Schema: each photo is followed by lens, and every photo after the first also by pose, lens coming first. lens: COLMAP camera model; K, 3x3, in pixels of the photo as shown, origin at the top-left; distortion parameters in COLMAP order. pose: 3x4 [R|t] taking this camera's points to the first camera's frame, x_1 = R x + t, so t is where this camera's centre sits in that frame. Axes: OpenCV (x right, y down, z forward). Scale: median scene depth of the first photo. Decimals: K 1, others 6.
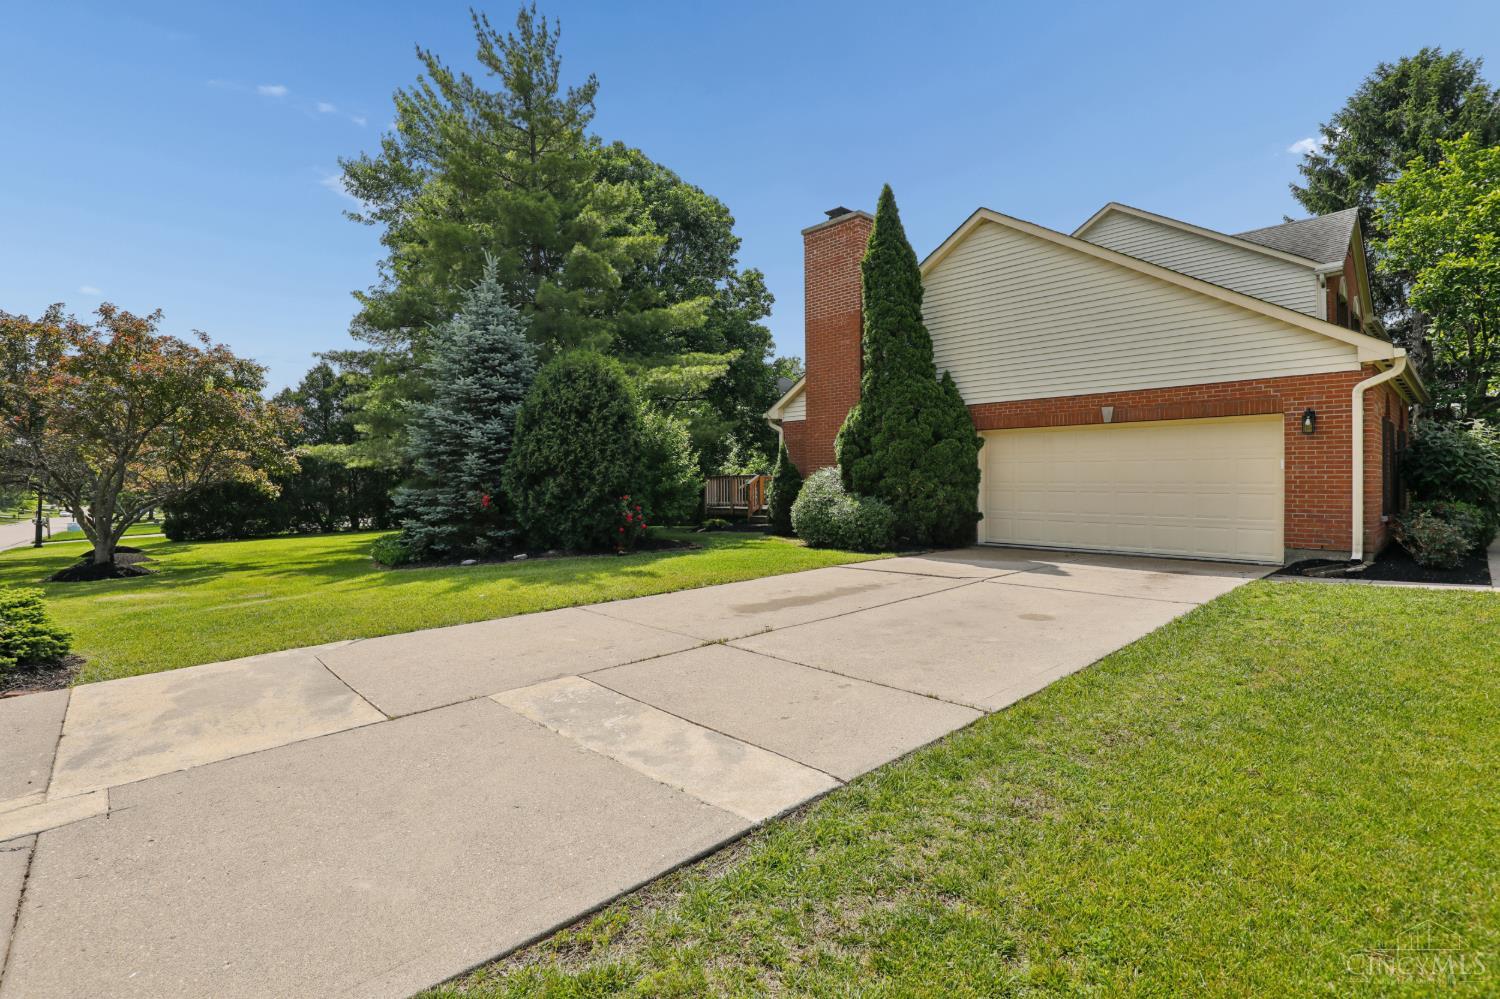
lens RADIAL K [[693.0, 0, 747.1], [0, 693.0, 488.0], [0, 0, 1]] dist [-0.030648, 0.001049]
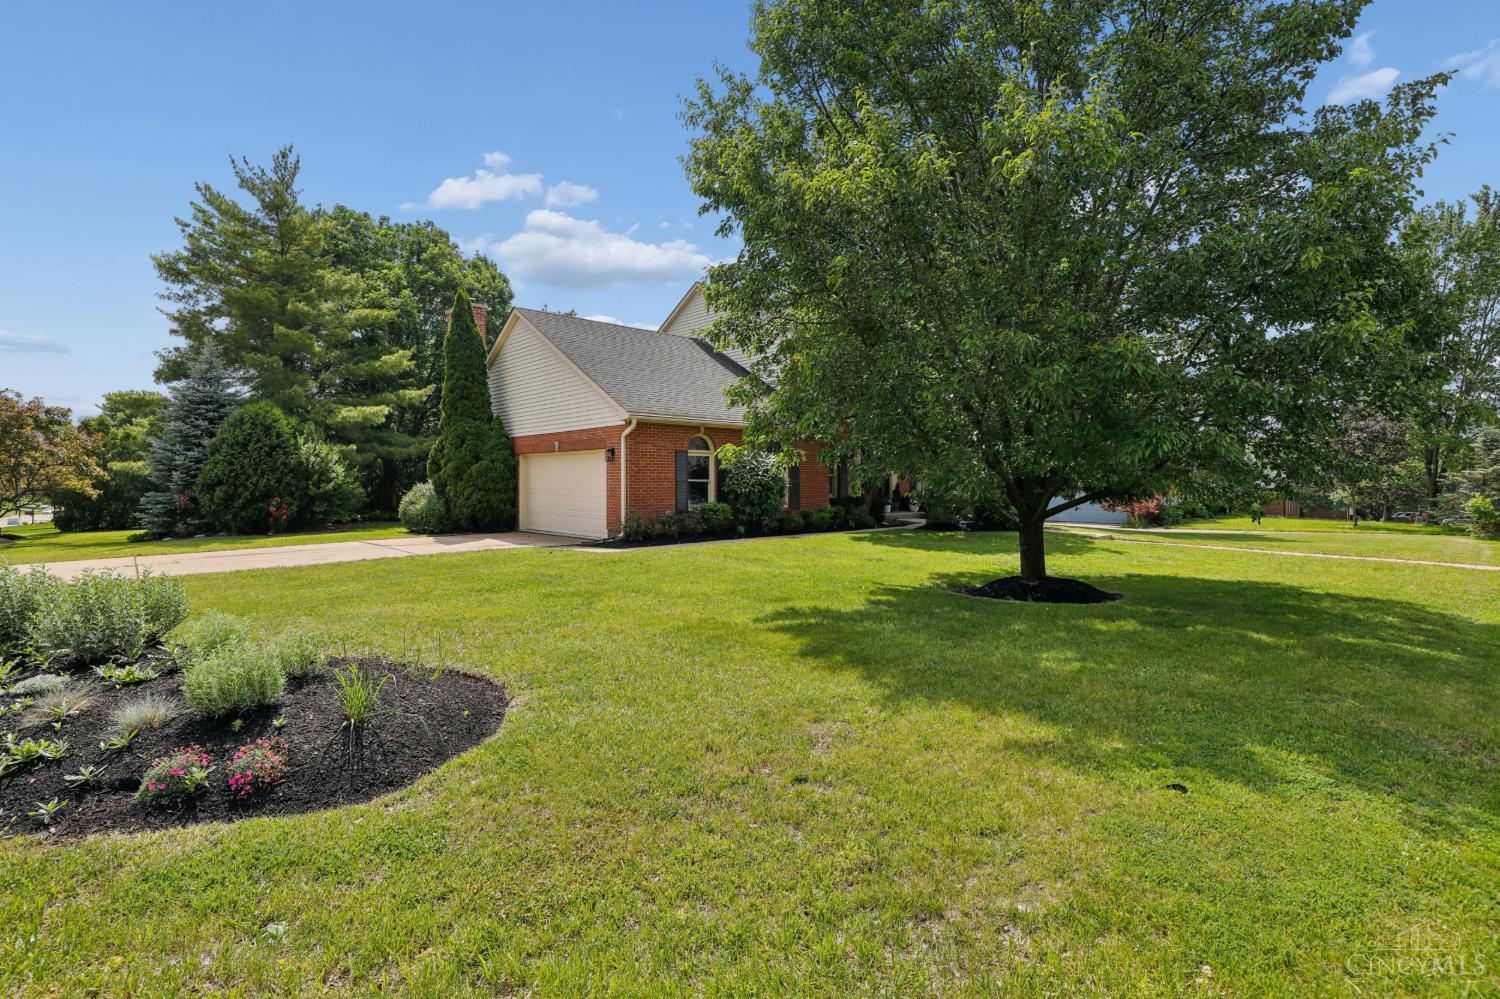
lens RADIAL K [[693.0, 0, 747.1], [0, 693.0, 488.0], [0, 0, 1]] dist [-0.030648, 0.001049]
pose [[0.999982, 0.000561, -0.006044, 0.896112], [-0.000560, 1.000000, 0.000173, -0.012037], [0.006044, -0.000169, 0.999982, -0.530126]]
